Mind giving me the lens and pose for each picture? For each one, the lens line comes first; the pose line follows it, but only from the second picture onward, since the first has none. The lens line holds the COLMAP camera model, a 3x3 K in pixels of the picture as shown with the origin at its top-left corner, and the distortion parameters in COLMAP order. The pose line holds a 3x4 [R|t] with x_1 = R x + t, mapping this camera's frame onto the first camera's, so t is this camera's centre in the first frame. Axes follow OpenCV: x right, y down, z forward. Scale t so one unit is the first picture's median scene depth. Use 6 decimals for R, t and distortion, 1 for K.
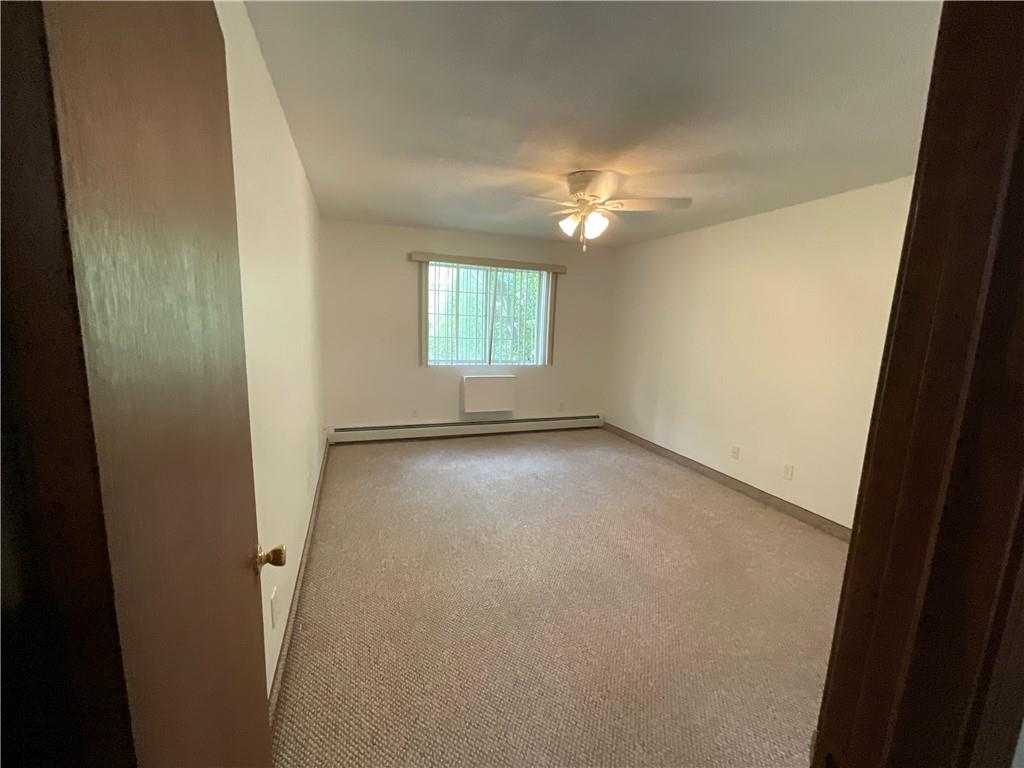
lens RADIAL K [[417.7, 0, 513.0], [0, 417.7, 386.8], [0, 0, 1]] dist [-0.011630, 0.009068]
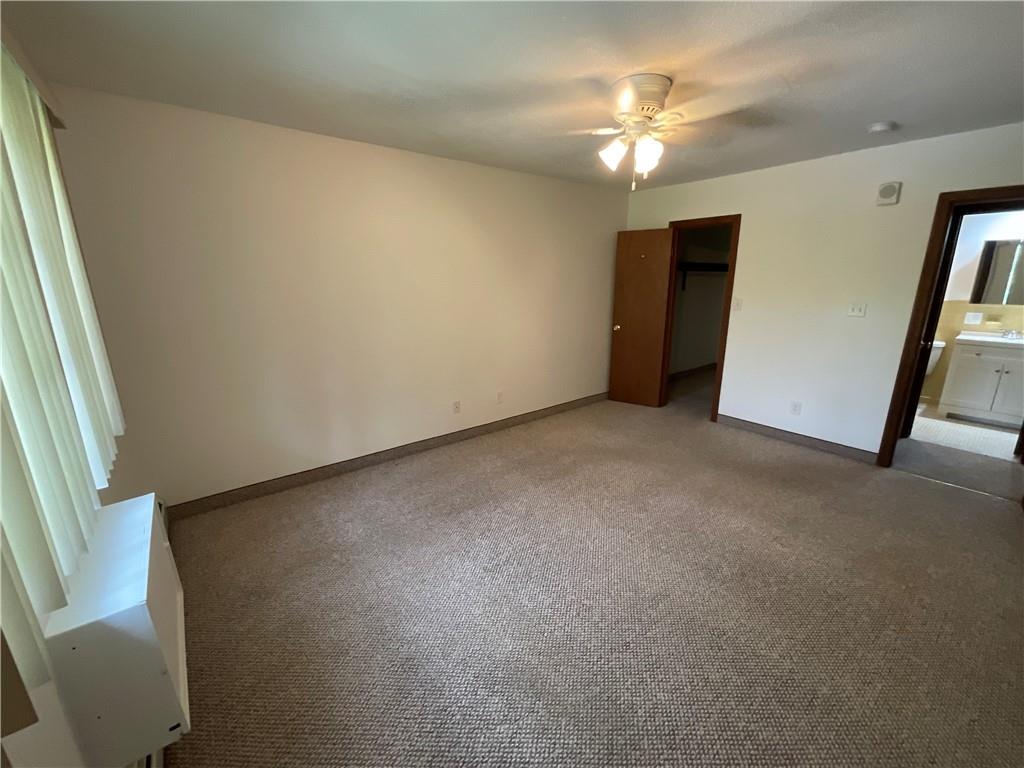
lens RADIAL K [[417.7, 0, 513.0], [0, 417.7, 386.8], [0, 0, 1]] dist [-0.011630, 0.009068]
pose [[-0.308297, -0.278413, 0.909637, -0.401242], [0.143799, 0.931587, 0.333868, -0.199096], [-0.940359, 0.233735, -0.247170, 1.071995]]
